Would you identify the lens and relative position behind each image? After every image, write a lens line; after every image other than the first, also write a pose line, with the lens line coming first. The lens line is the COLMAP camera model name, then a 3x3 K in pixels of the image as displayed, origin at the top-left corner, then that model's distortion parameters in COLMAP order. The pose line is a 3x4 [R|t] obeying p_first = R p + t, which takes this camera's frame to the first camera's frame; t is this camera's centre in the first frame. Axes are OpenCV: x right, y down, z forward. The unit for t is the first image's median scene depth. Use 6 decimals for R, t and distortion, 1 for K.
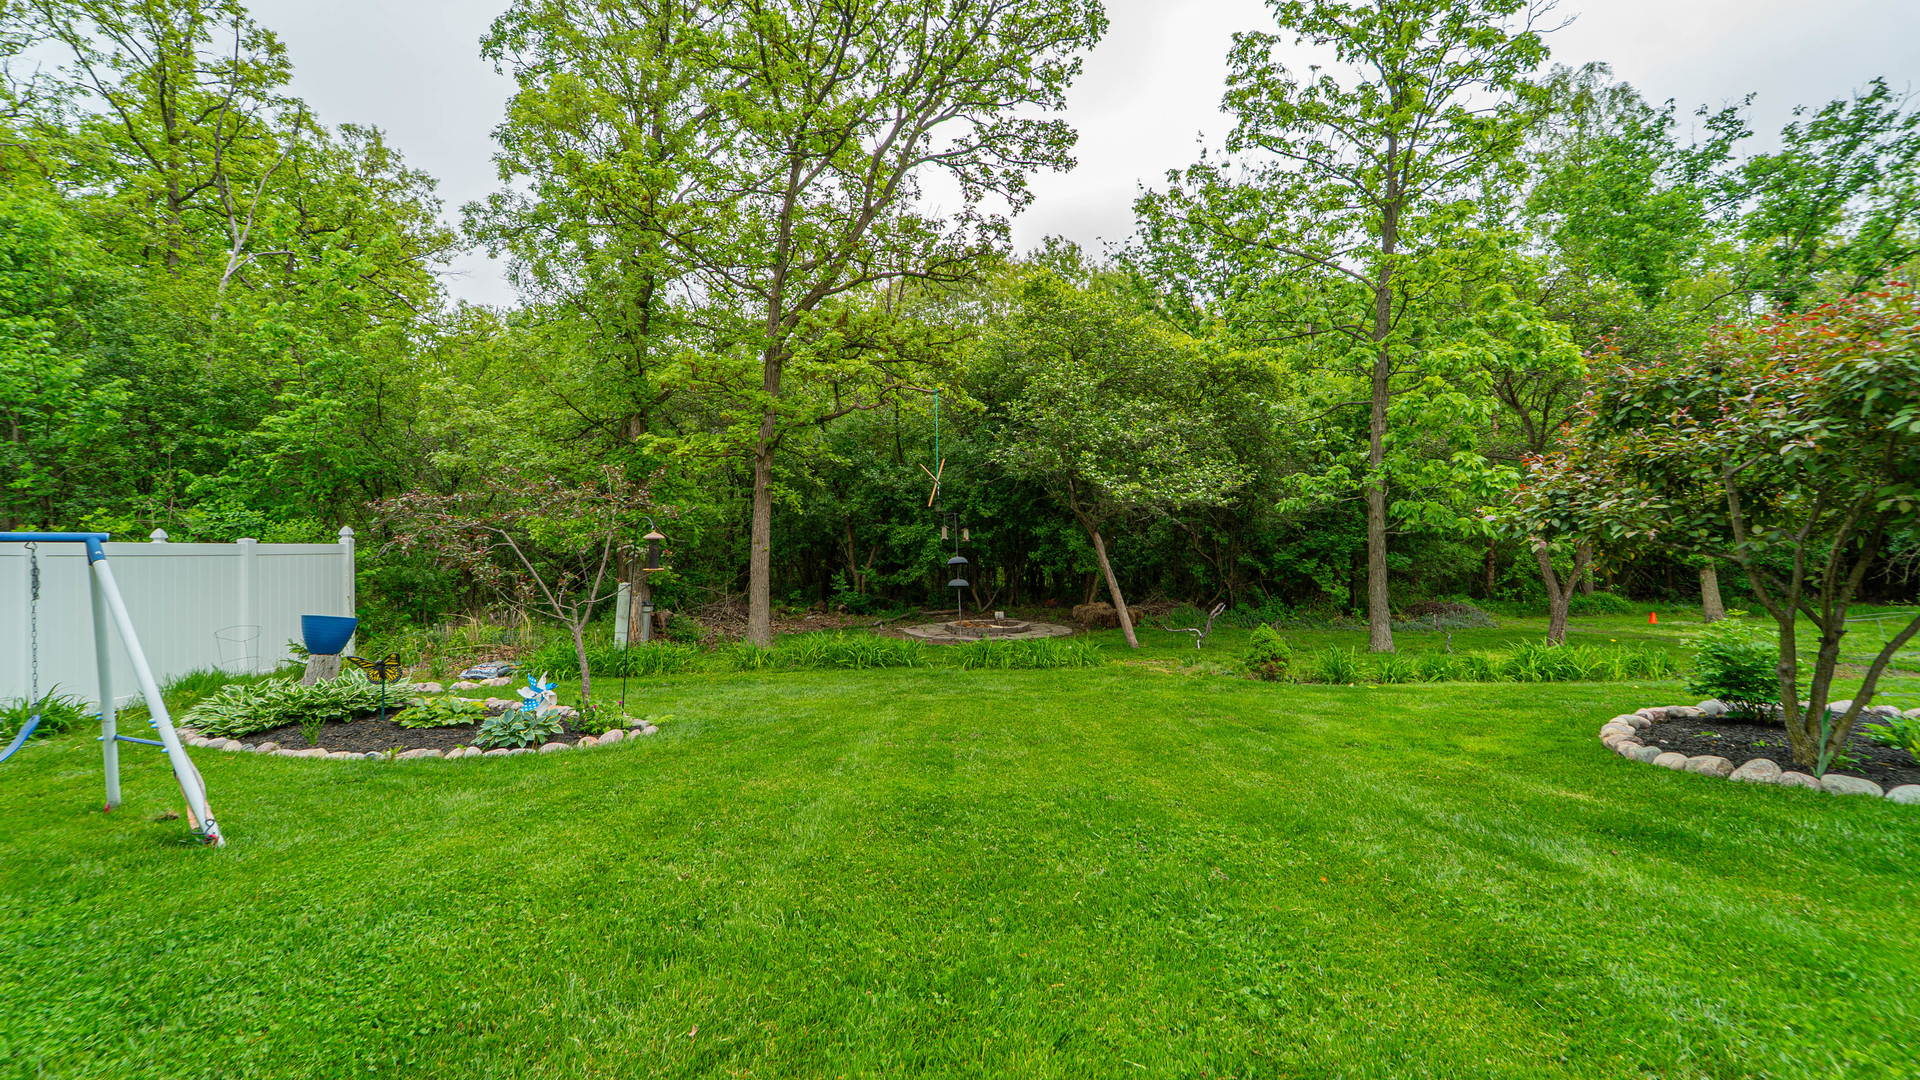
lens RADIAL K [[758.1, 0, 960.6], [0, 758.1, 542.8], [0, 0, 1]] dist [-0.006272, -0.000849]
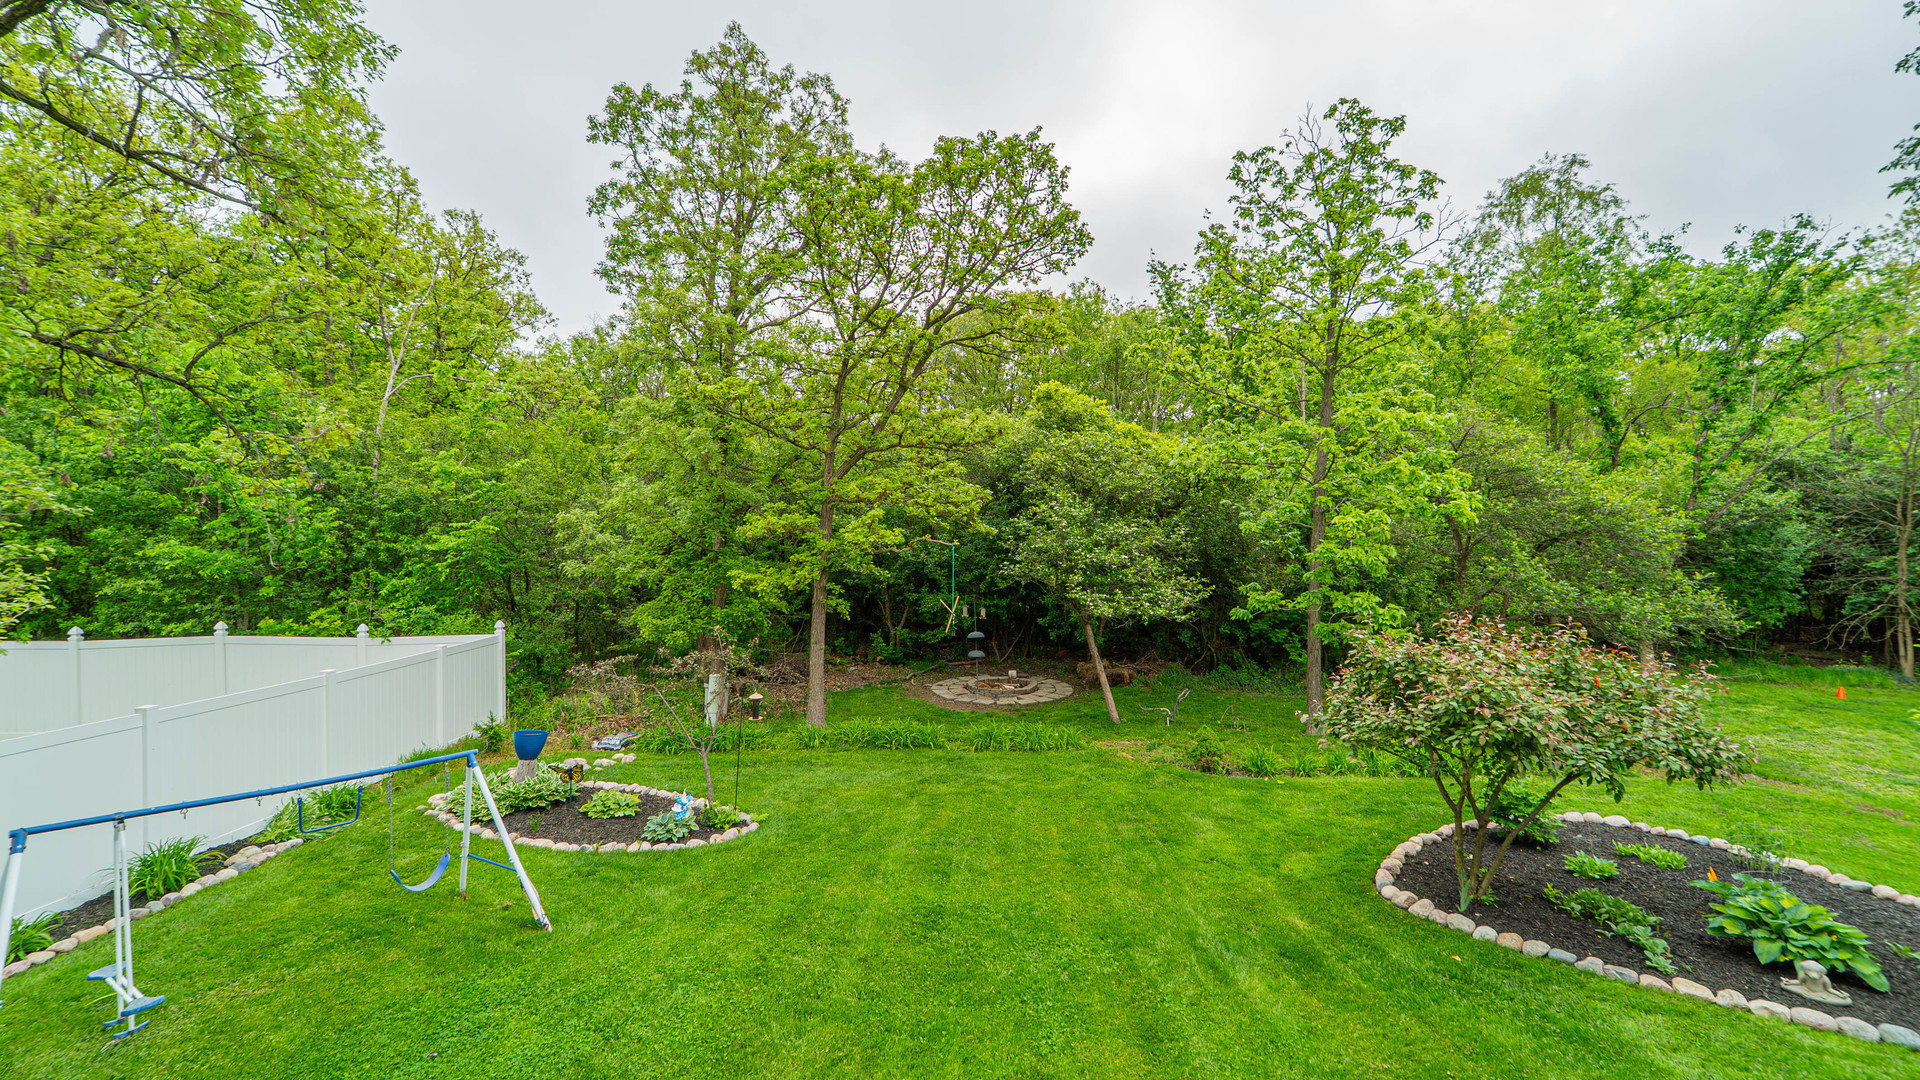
lens RADIAL K [[758.1, 0, 961.3], [0, 758.1, 537.2], [0, 0, 1]] dist [-0.006272, -0.000849]
pose [[0.998882, 0.009059, -0.046390, 0.036733], [-0.008405, 0.999863, 0.014277, -0.200400], [0.046513, -0.013871, 0.998821, -0.268500]]
